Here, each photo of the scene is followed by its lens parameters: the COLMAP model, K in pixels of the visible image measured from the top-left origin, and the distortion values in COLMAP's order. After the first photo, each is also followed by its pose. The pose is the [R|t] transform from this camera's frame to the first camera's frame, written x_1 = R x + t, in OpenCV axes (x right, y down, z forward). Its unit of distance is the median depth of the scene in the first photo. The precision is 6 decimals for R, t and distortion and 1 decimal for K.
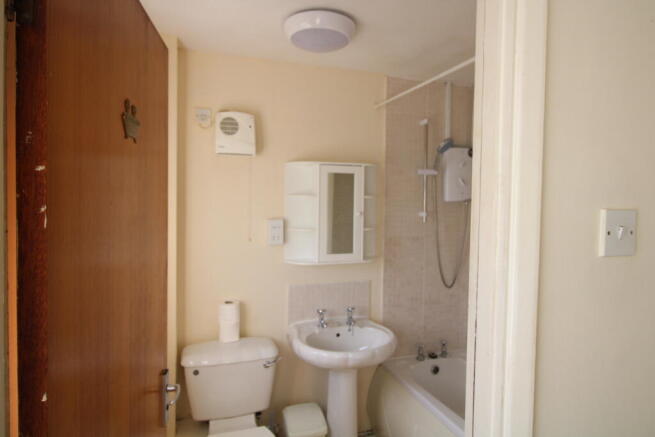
lens RADIAL K [[402.2, 0, 336.0], [0, 402.2, 212.1], [0, 0, 1]] dist [-0.001379, -0.003967]
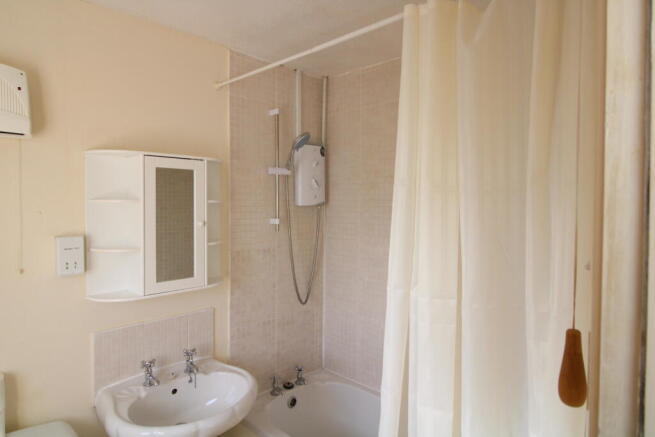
lens RADIAL K [[402.2, 0, 336.0], [0, 402.2, 212.1], [0, 0, 1]] dist [-0.001379, -0.003967]
pose [[0.892656, -0.018046, 0.450377, -0.050321], [0.020201, 0.999796, 0.000023, -0.011395], [-0.450286, 0.009077, 0.892838, 0.195437]]
